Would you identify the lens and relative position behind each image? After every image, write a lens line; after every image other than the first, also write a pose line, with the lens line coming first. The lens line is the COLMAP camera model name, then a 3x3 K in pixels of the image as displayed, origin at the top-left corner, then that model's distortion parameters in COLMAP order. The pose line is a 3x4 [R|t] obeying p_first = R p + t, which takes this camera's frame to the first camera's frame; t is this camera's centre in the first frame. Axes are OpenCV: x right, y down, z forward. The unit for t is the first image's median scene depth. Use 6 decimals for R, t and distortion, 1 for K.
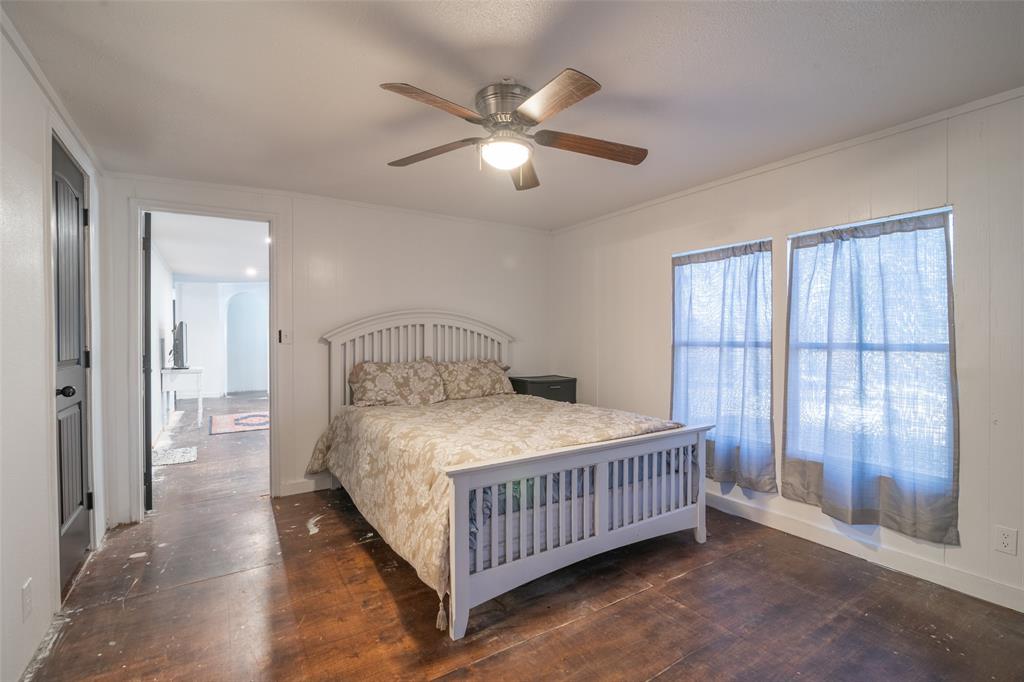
lens RADIAL K [[472.6, 0, 512.0], [0, 472.6, 341.0], [0, 0, 1]] dist [-0.011604, -0.000627]
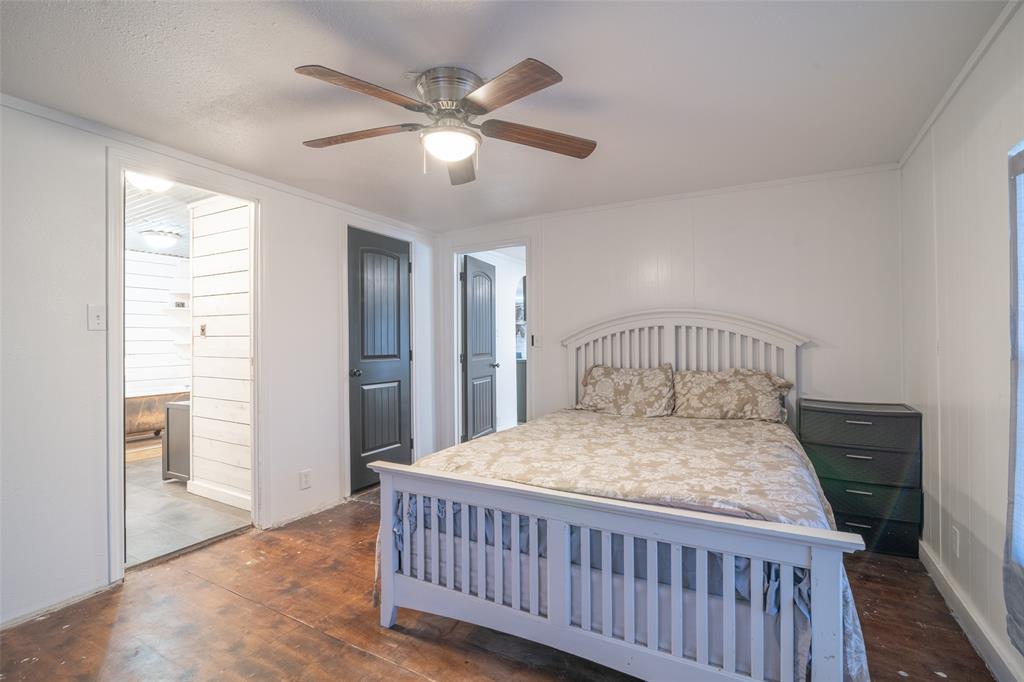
lens RADIAL K [[470.1, 0, 513.5], [0, 470.1, 338.4], [0, 0, 1]] dist [-0.012436, 0.000745]
pose [[0.471690, -0.006271, -0.881742, 0.667305], [-0.004274, 0.999947, -0.009398, -0.004874], [0.881754, 0.008202, 0.471638, 0.526030]]
